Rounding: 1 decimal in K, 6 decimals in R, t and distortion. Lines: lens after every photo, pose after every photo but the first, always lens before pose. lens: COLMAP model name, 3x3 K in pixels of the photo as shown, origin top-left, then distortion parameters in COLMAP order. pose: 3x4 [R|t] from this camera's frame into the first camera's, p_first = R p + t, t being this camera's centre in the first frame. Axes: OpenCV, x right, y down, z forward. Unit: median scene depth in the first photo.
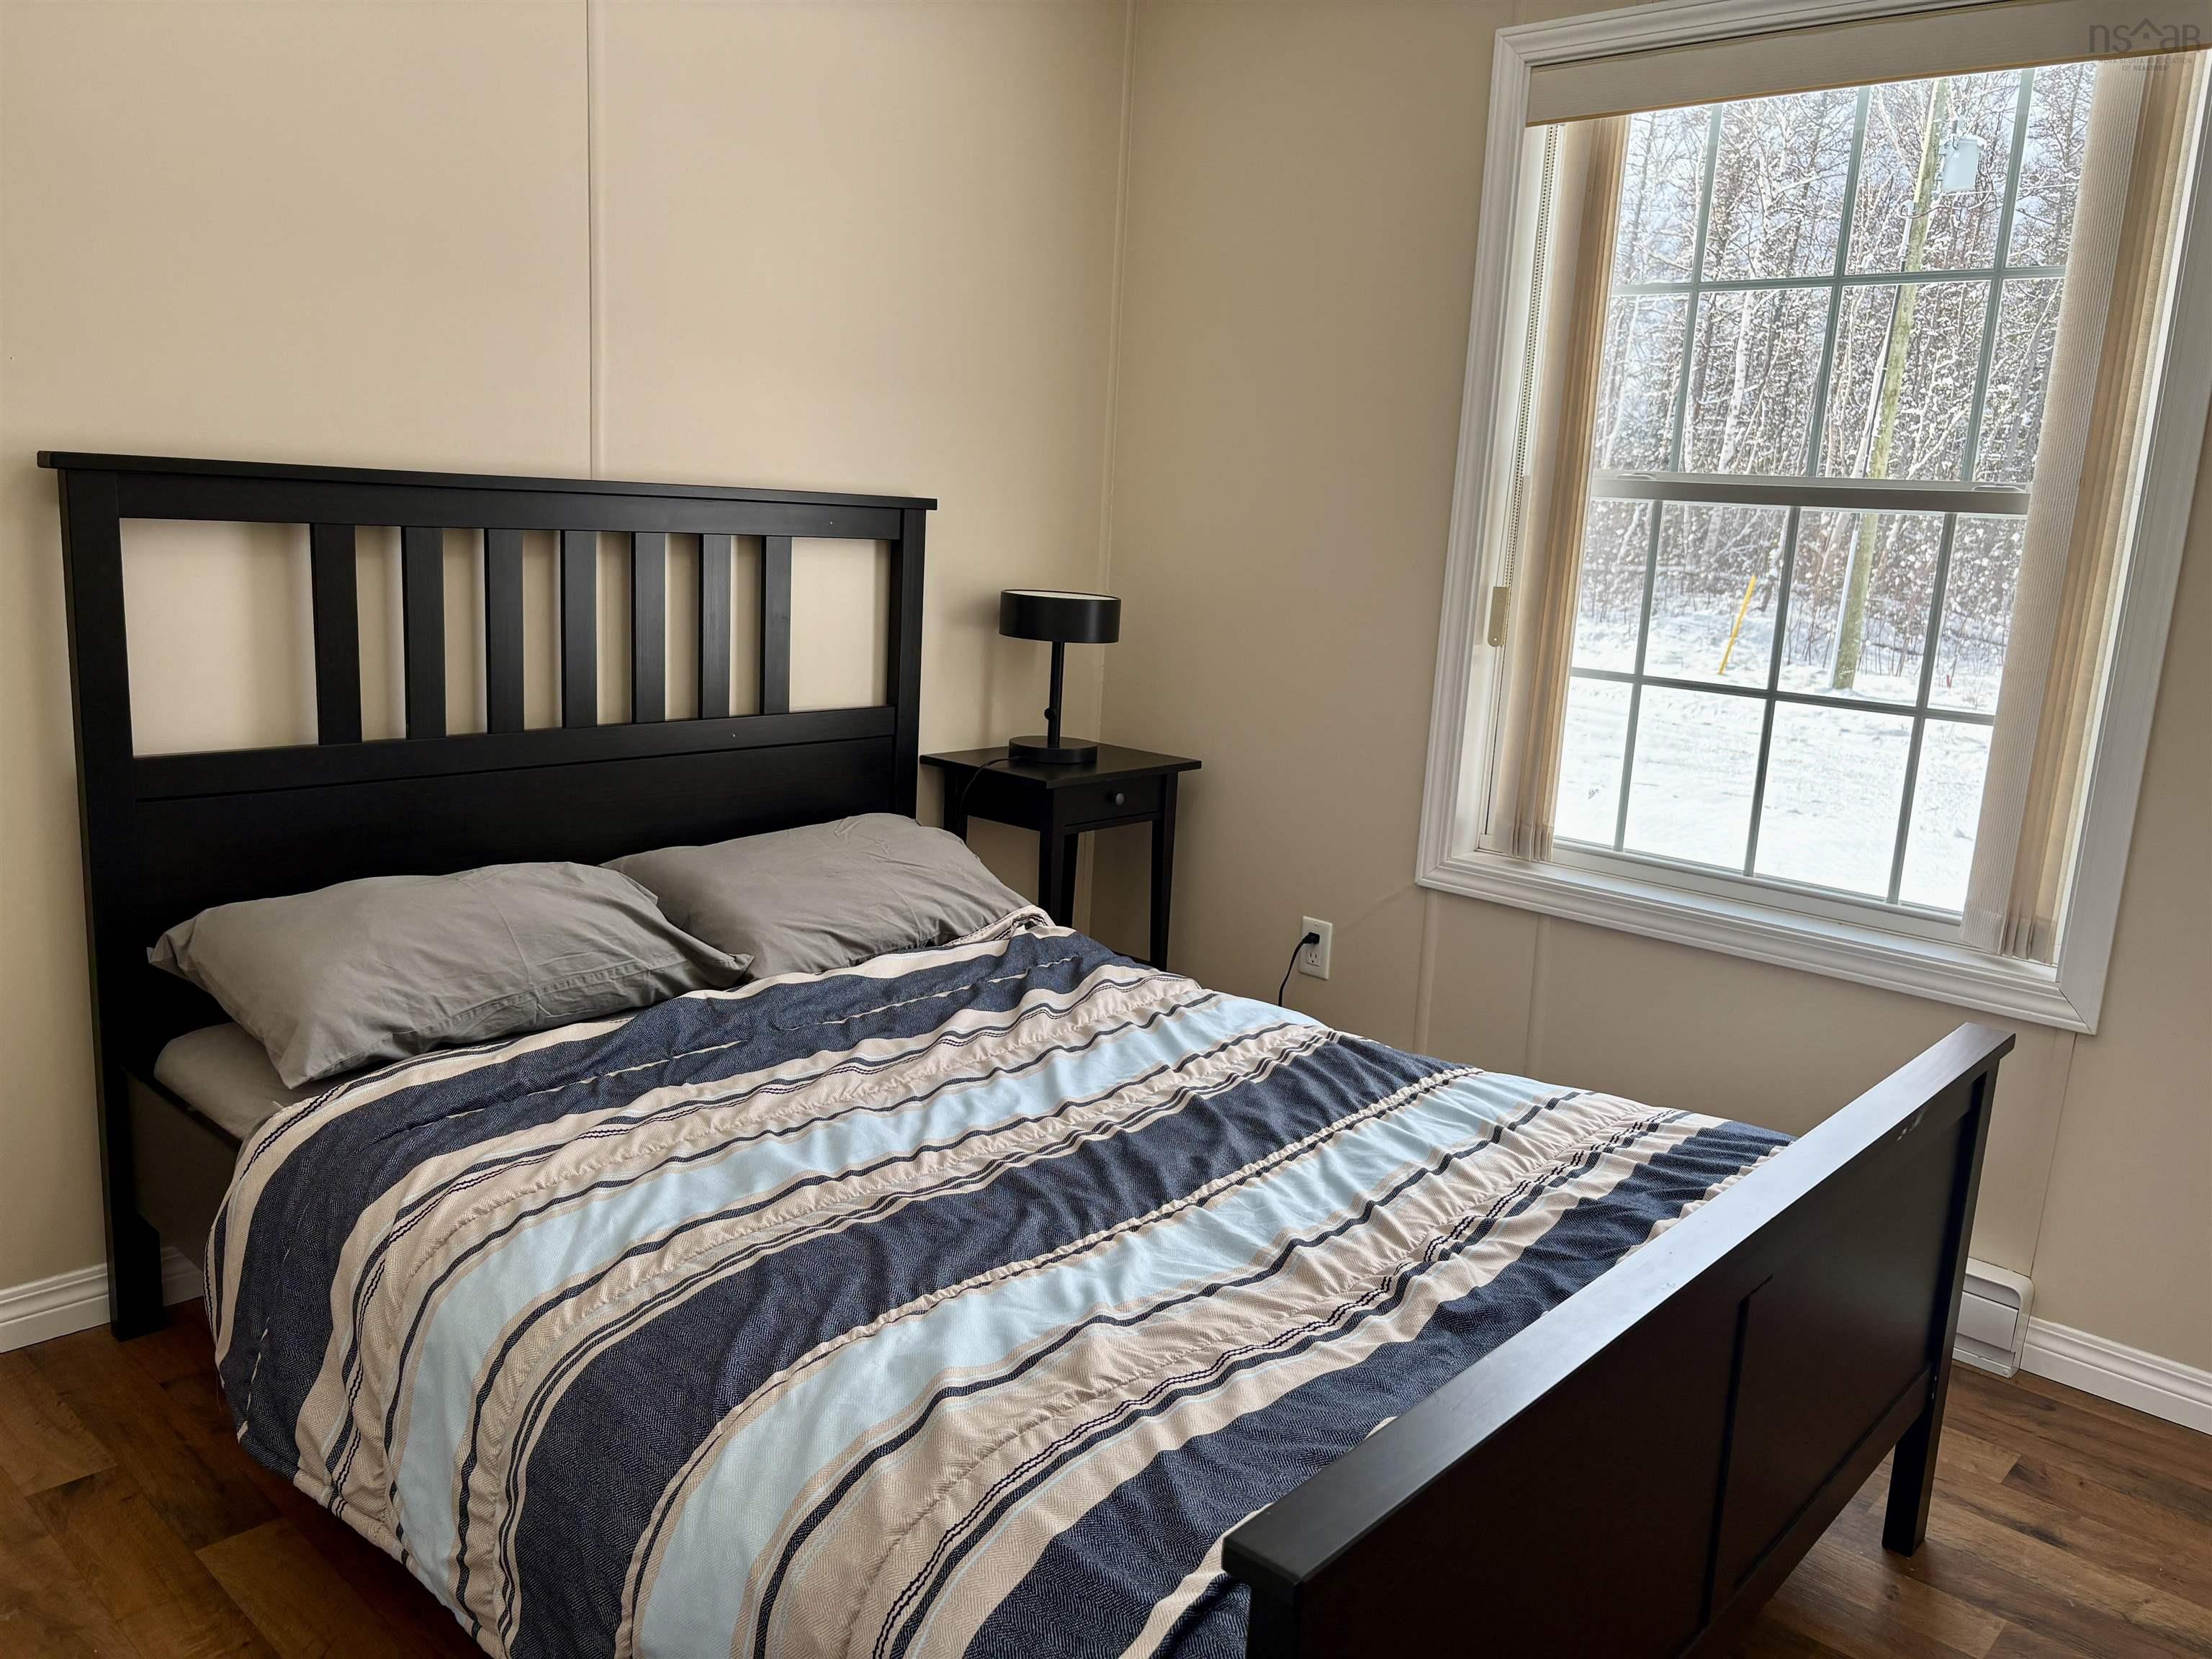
lens RADIAL K [[1668.7, 0, 1104.6], [0, 1668.7, 823.1], [0, 0, 1]] dist [0.055733, -0.004808]
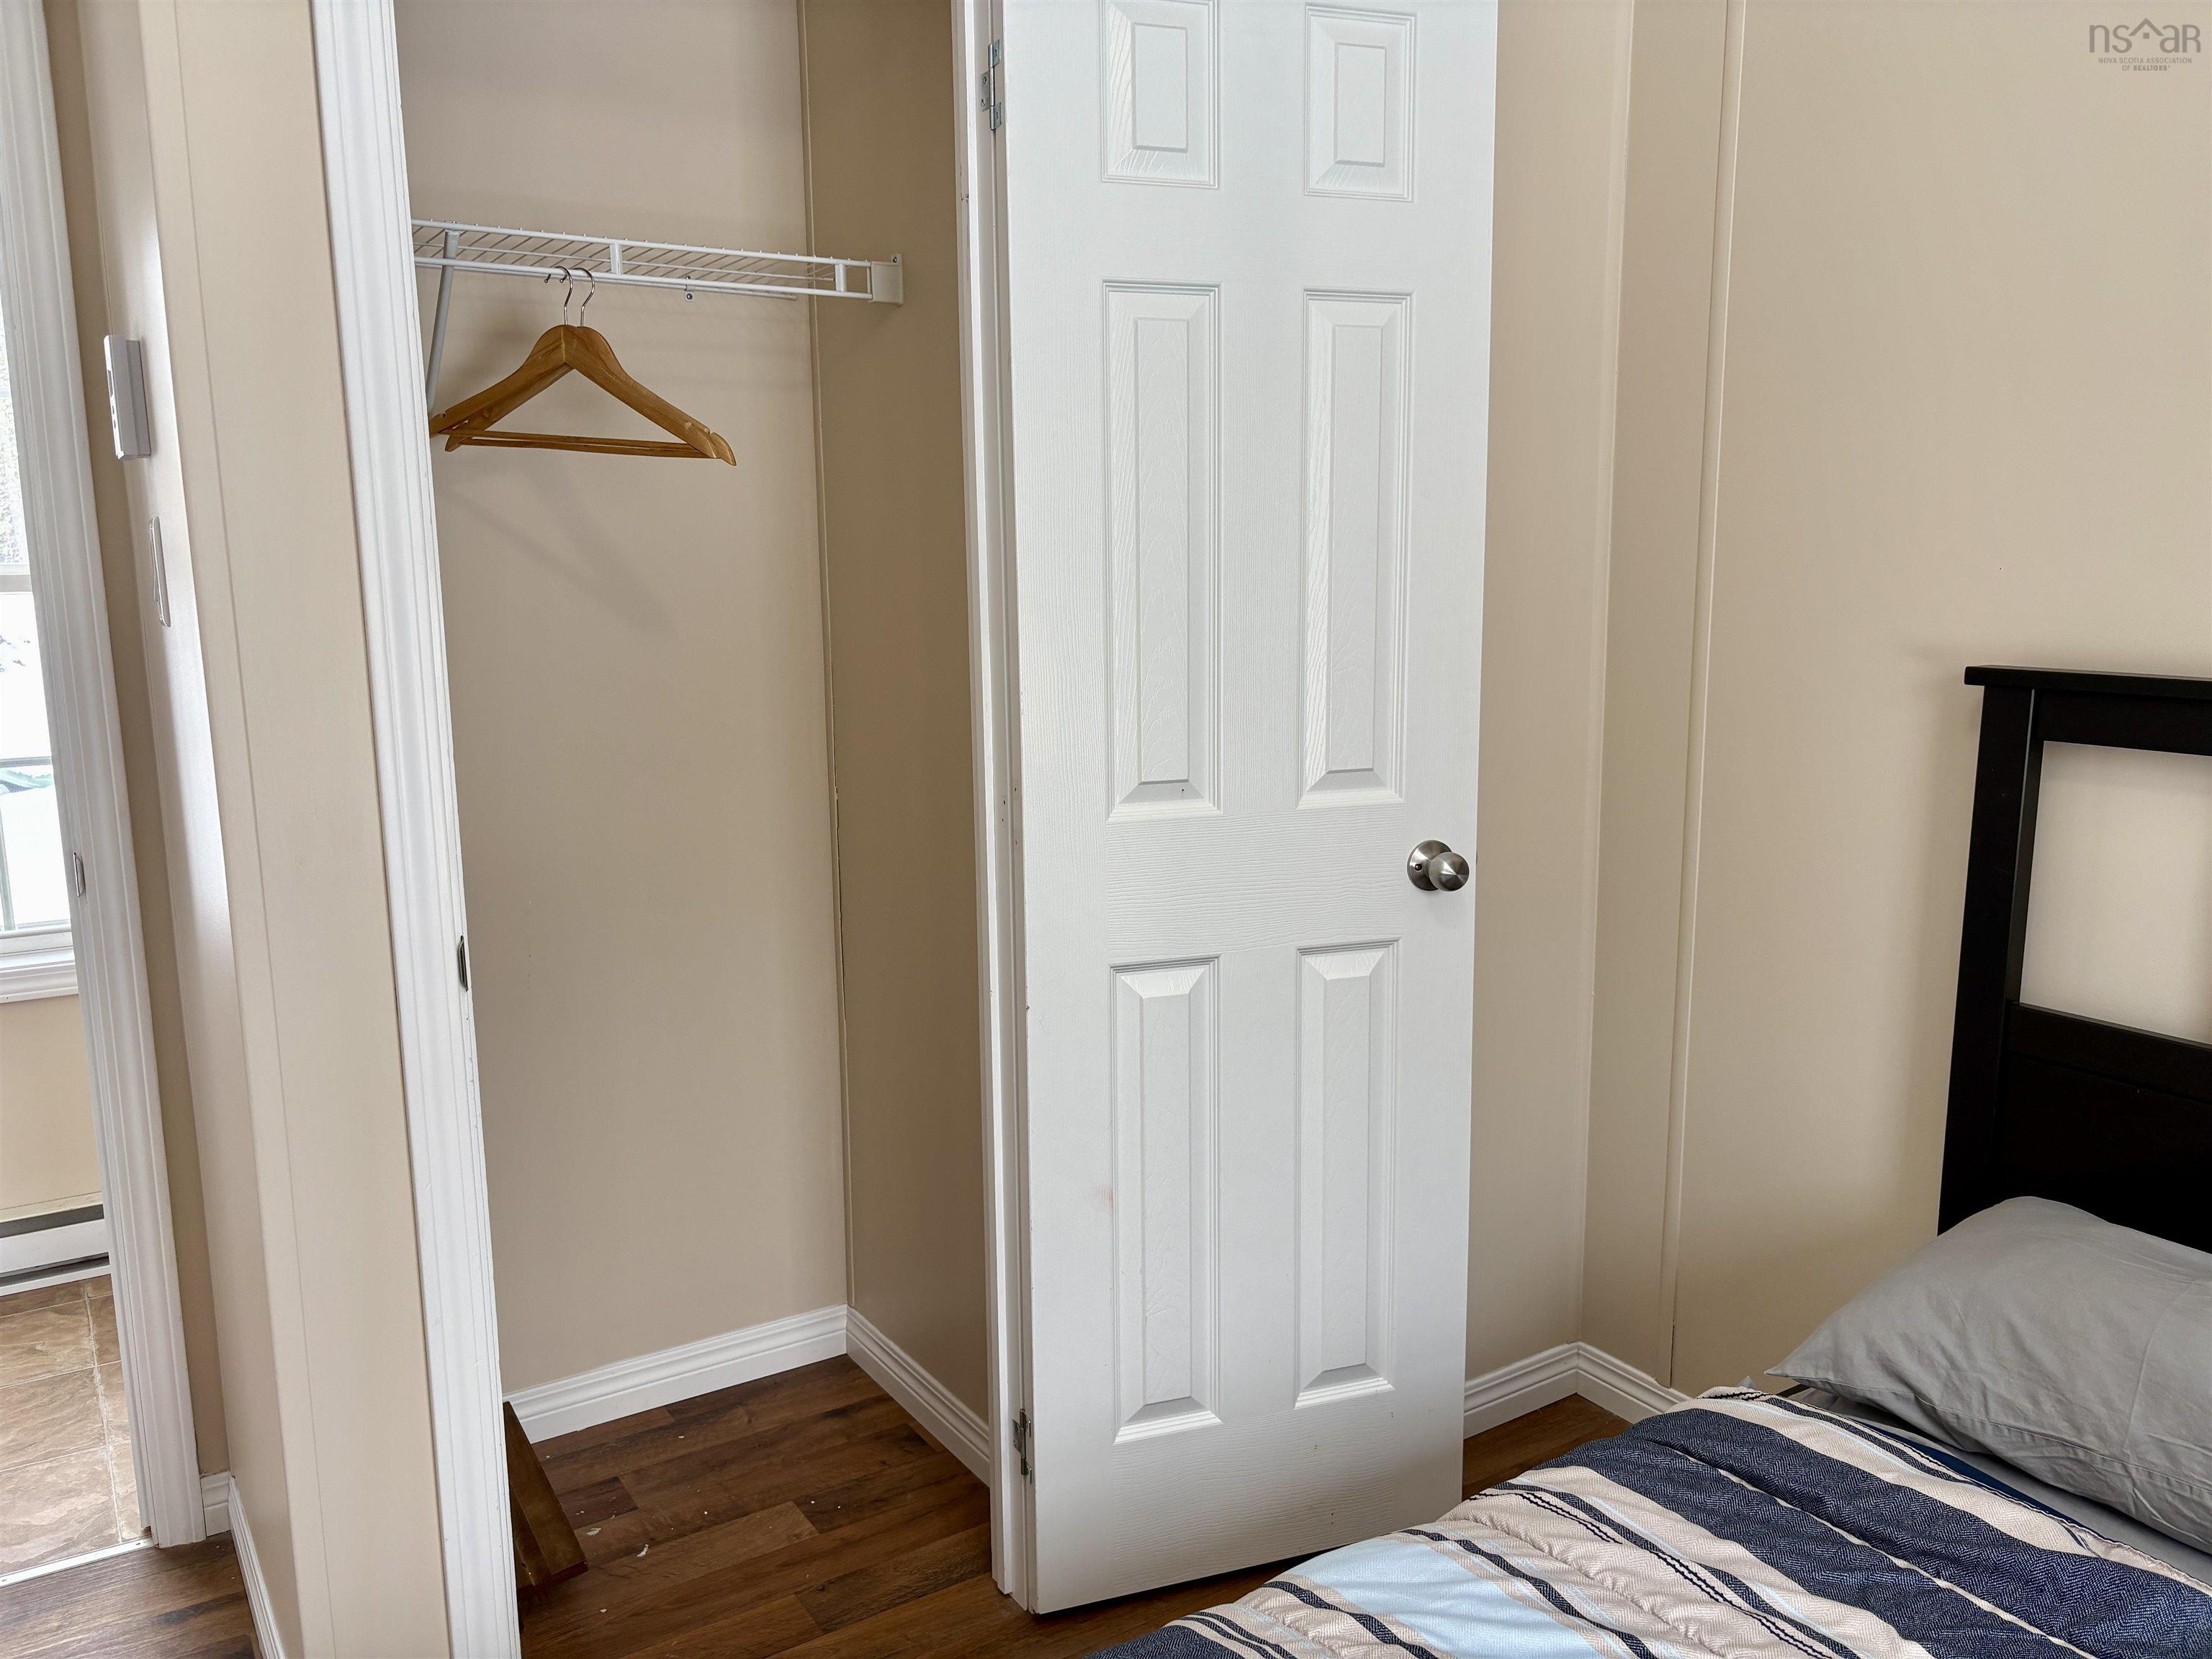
lens RADIAL K [[1679.6, 0, 1106.0], [0, 1679.6, 829.5], [0, 0, 1]] dist [0.067290, -0.087174]
pose [[-0.244975, 0.110969, -0.963158, 0.378305], [-0.194916, 0.967508, 0.161046, -0.171949], [0.949734, 0.227187, -0.215386, 0.695130]]
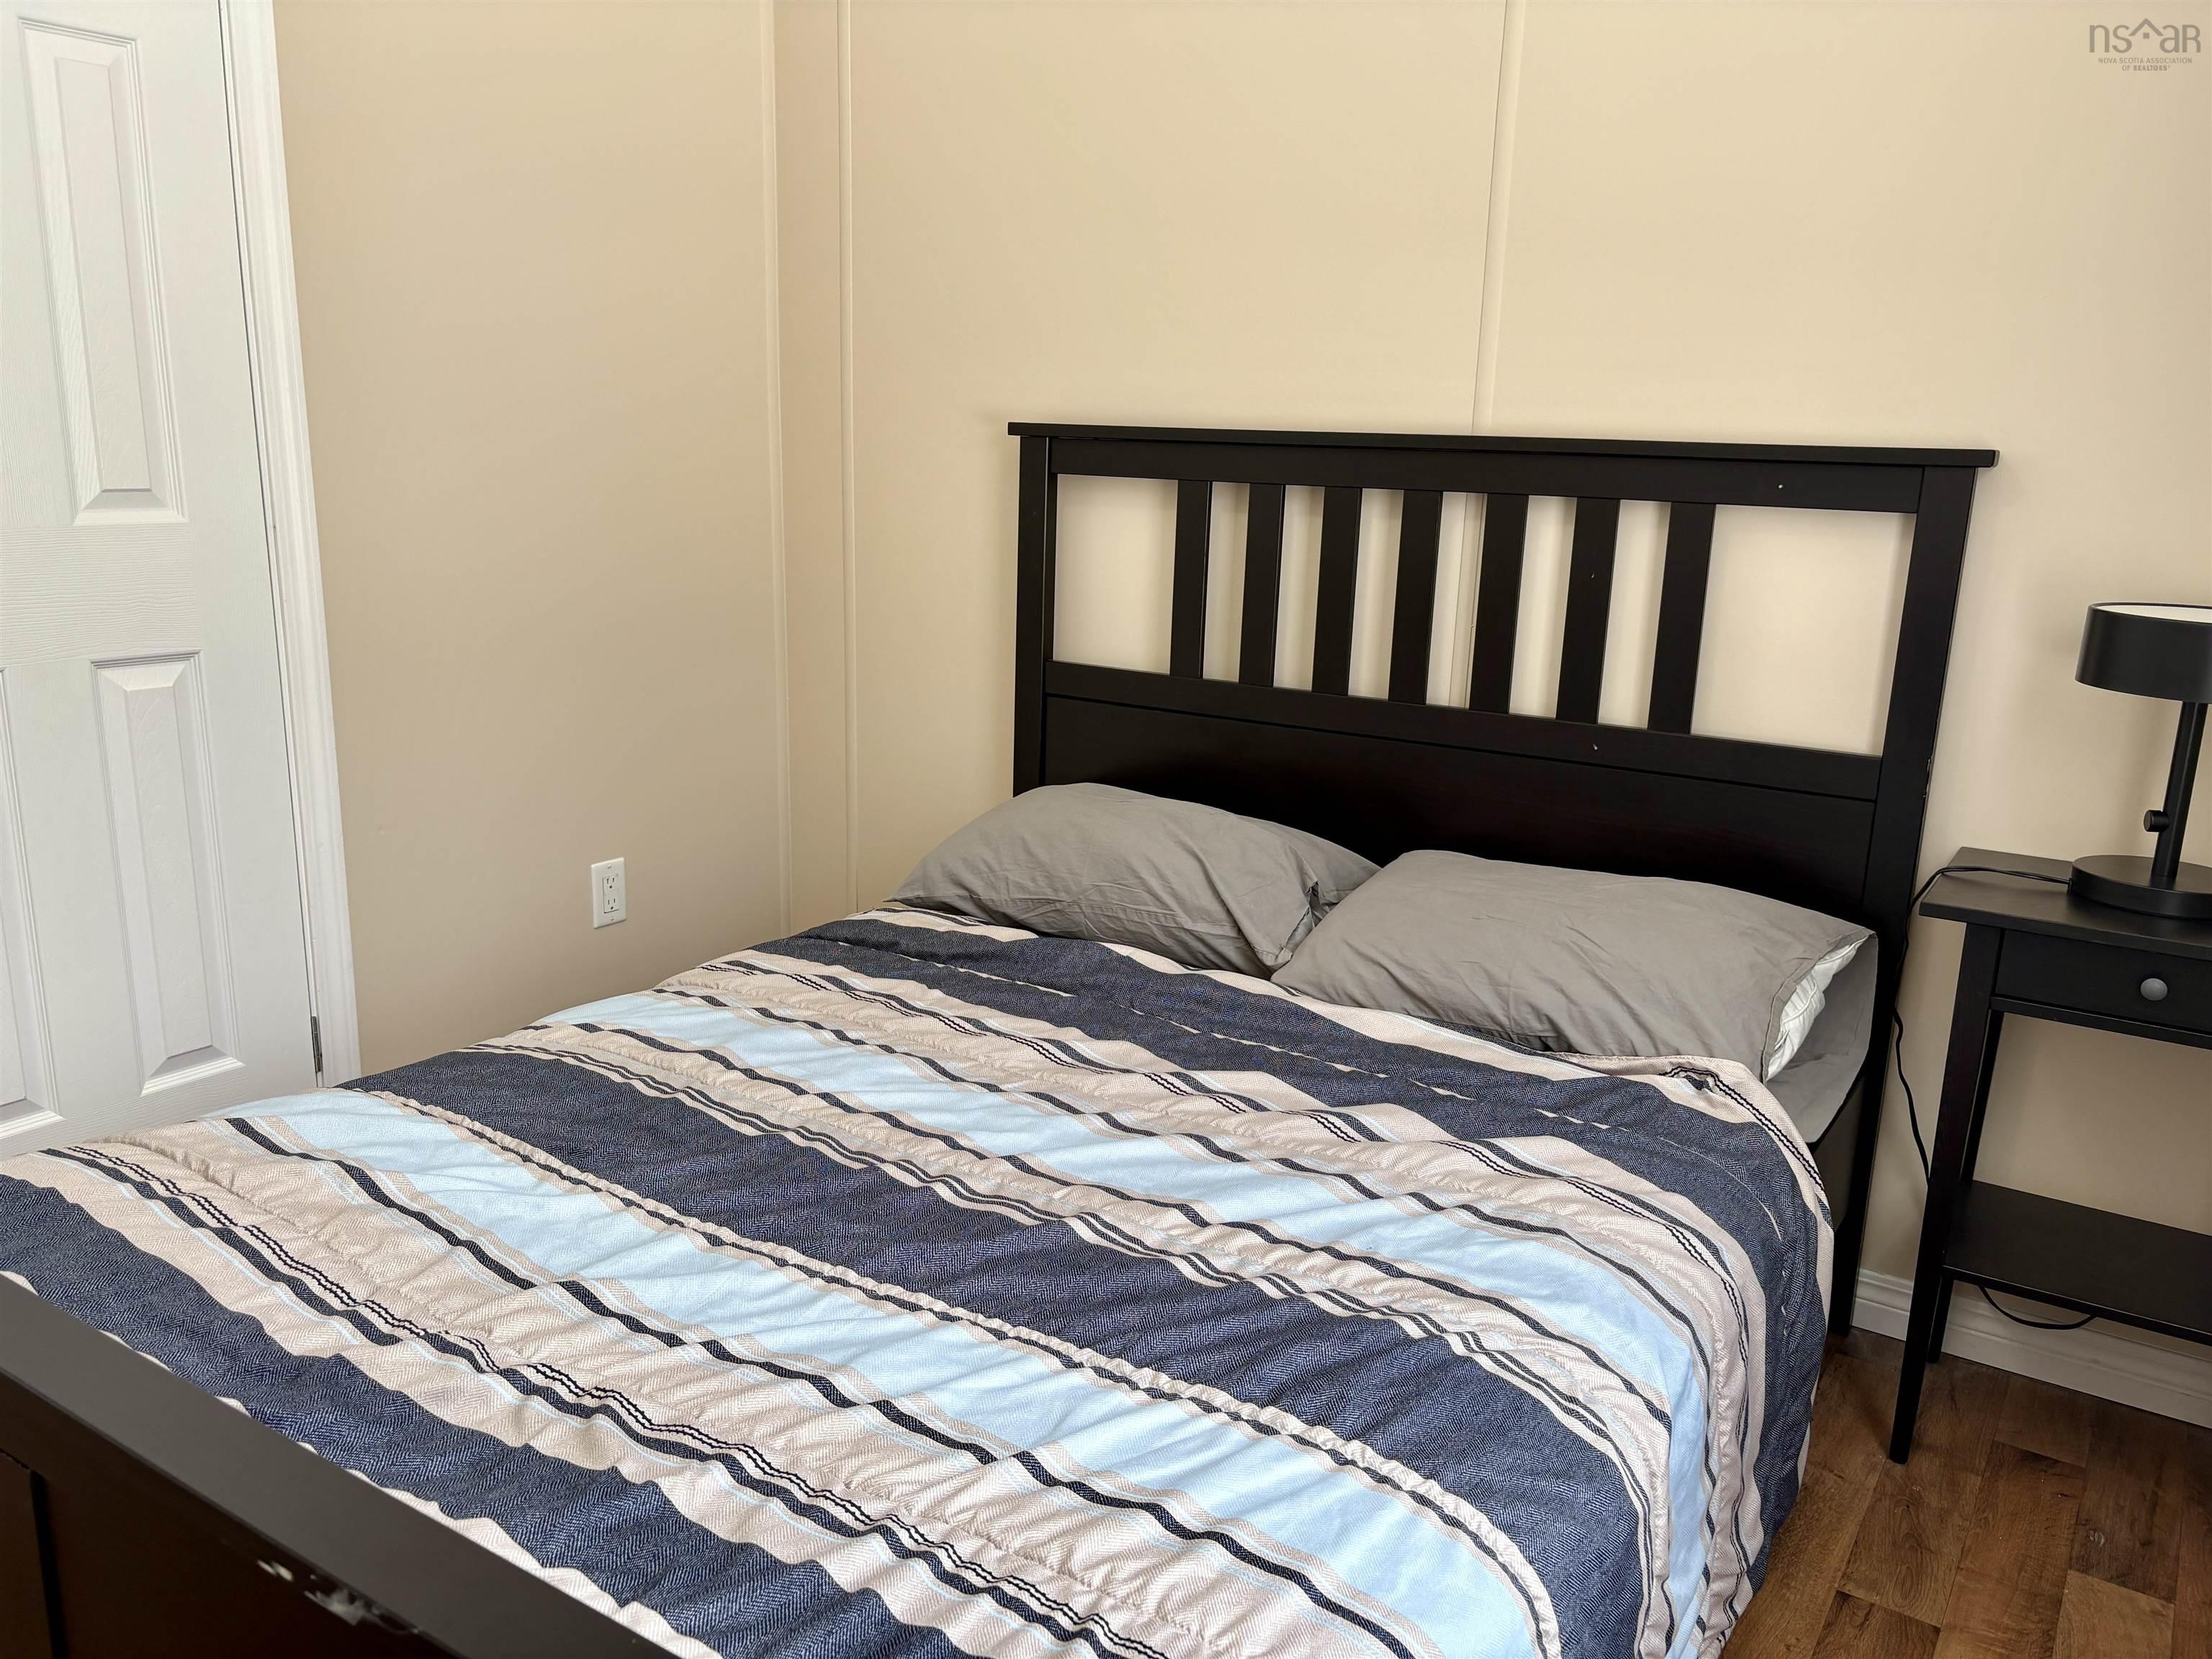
lens RADIAL K [[1668.7, 0, 1104.6], [0, 1668.7, 823.1], [0, 0, 1]] dist [0.055733, -0.004808]
pose [[0.159801, 0.175536, -0.971417, 0.682633], [-0.215844, 0.966464, 0.139134, -0.101017], [0.963263, 0.187441, 0.192330, 0.791000]]
